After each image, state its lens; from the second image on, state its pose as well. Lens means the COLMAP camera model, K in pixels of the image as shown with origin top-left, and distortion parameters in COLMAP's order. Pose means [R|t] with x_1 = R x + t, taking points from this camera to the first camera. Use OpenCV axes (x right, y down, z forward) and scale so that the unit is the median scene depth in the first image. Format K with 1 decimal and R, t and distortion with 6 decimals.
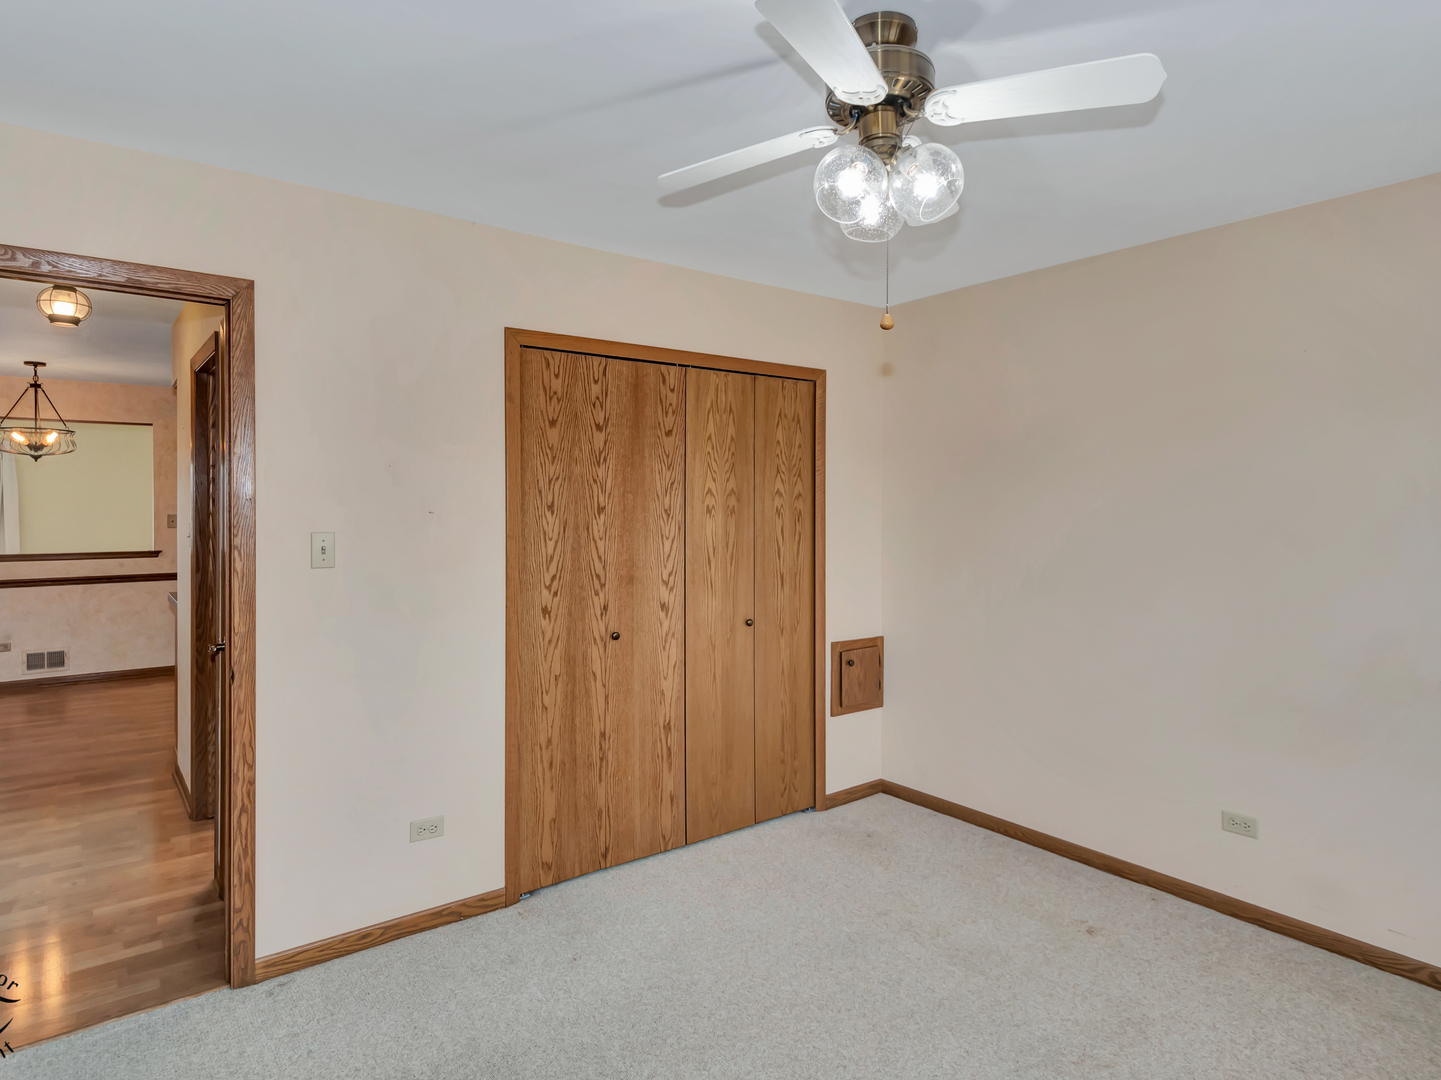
lens RADIAL K [[845.7, 0, 723.7], [0, 845.7, 531.7], [0, 0, 1]] dist [0.013021, -0.009751]
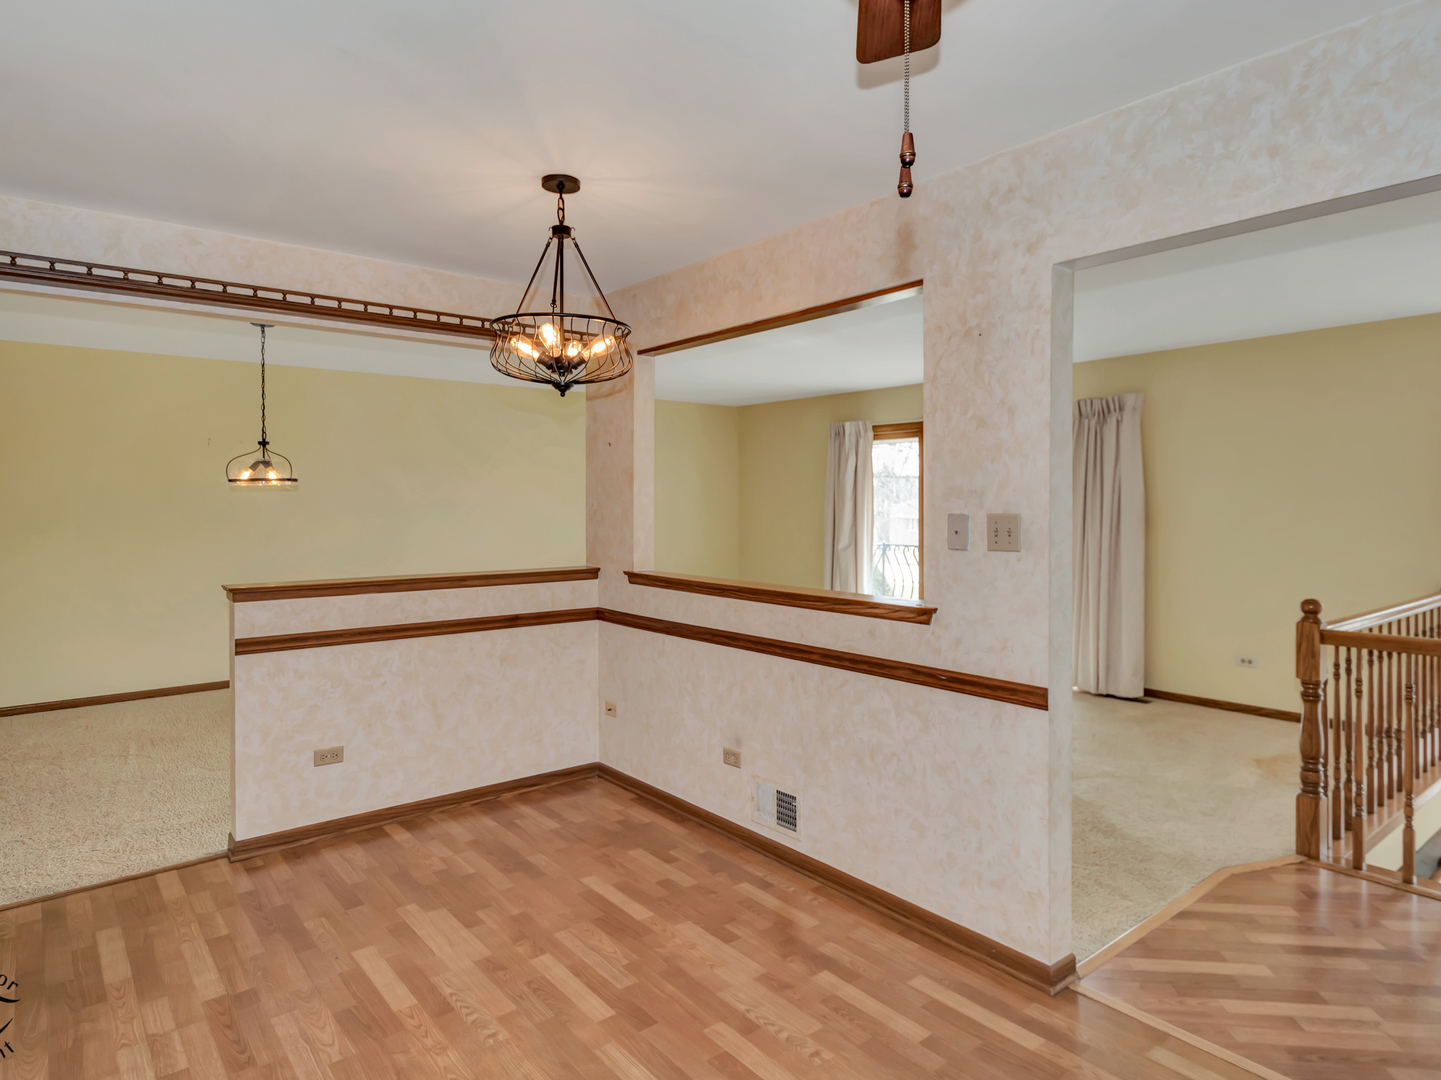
lens RADIAL K [[845.7, 0, 710.5], [0, 845.7, 508.6], [0, 0, 1]] dist [0.013021, -0.009751]
pose [[0.014017, -0.007070, -0.999877, -0.305617], [-0.032153, 0.999455, -0.007518, -0.017198], [0.999385, 0.032254, 0.013782, 0.956010]]
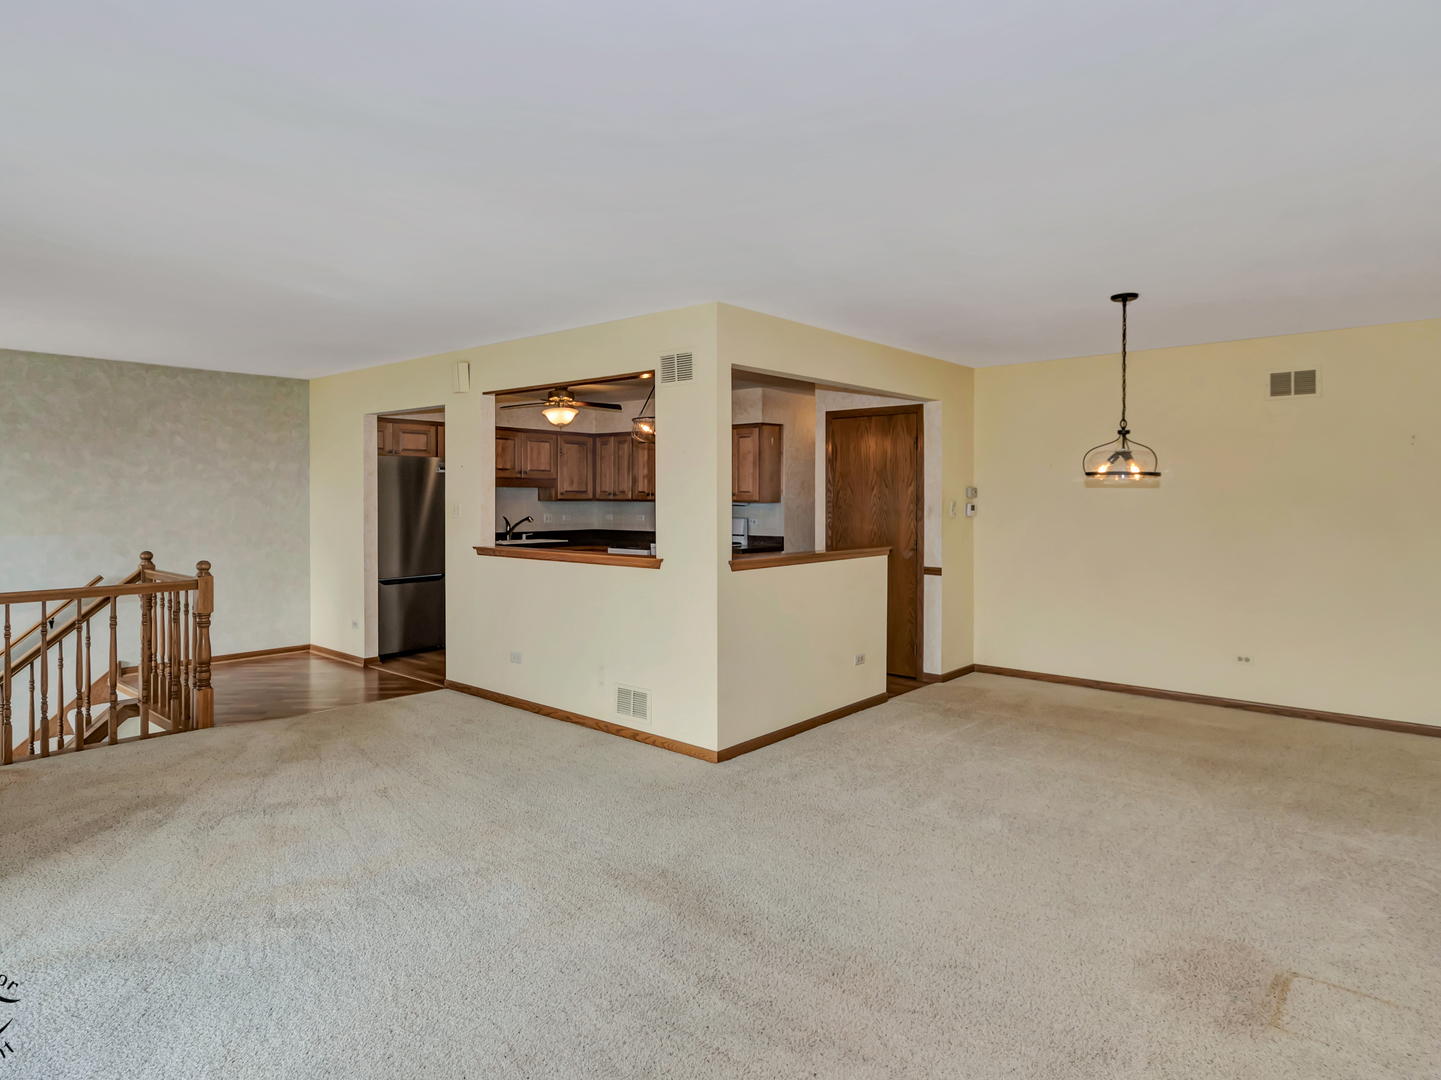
lens RADIAL K [[845.7, 0, 717.6], [0, 845.7, 498.2], [0, 0, 1]] dist [0.013021, -0.009751]
pose [[-0.191101, -0.020691, 0.981352, -1.612577], [0.028283, 0.999247, 0.026576, -0.042647], [-0.981163, 0.032834, -0.190371, 0.999556]]
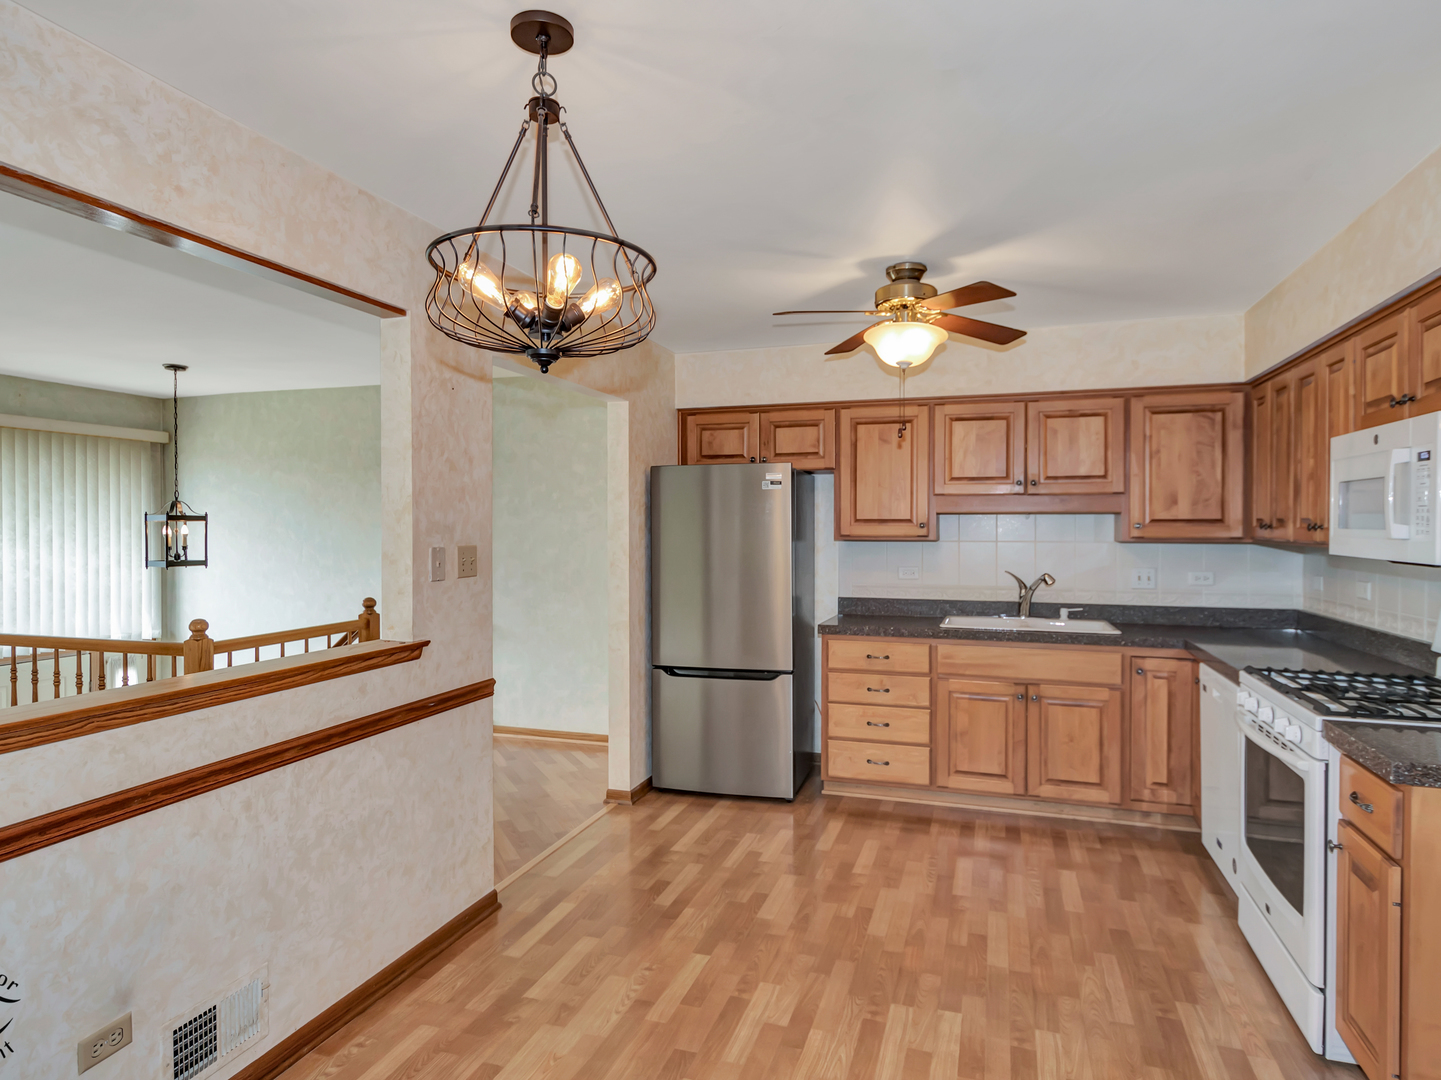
lens RADIAL K [[845.7, 0, 719.2], [0, 845.7, 535.3], [0, 0, 1]] dist [0.013021, -0.009751]
pose [[0.830211, -0.022951, 0.556977, -0.819925], [0.034244, 0.999365, -0.009862, -0.018451], [-0.556397, 0.027261, 0.830469, 0.643779]]
